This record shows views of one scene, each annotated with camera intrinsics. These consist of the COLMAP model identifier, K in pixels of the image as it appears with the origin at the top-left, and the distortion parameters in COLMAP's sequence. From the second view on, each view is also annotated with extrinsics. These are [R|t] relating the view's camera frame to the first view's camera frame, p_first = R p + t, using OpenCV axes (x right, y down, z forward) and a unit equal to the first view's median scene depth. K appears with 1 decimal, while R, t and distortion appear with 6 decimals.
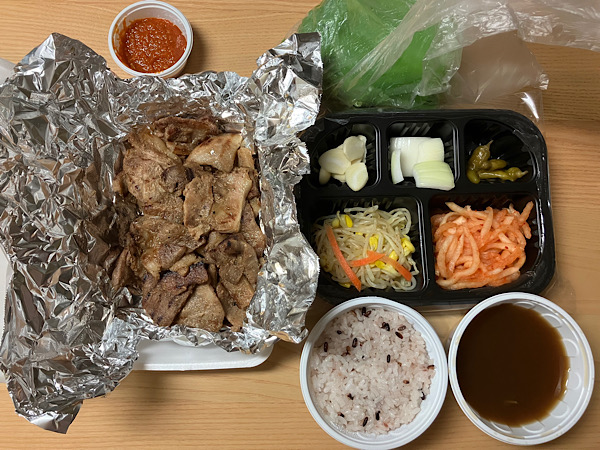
lens RADIAL K [[493.1, 0, 298.6], [0, 493.1, 226.5], [0, 0, 1]] dist [0.052702, -0.006779]
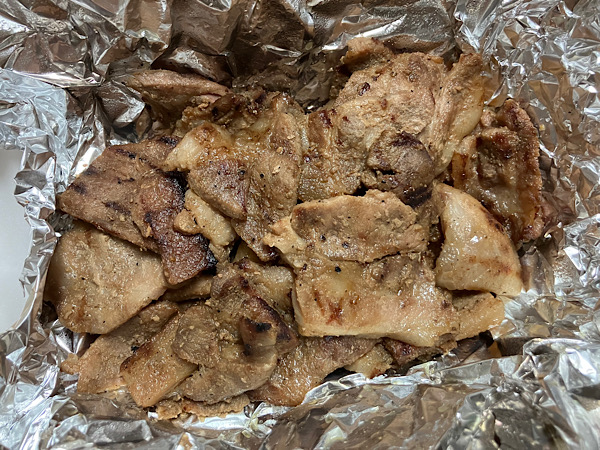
lens RADIAL K [[493.1, 0, 300.5], [0, 493.1, 224.3], [0, 0, 1]] dist [0.052702, -0.006779]
pose [[0.154725, 0.971770, -0.178108, -0.138680], [-0.984070, 0.167568, 0.059384, -0.028206], [0.087552, 0.166083, 0.982217, 0.584559]]
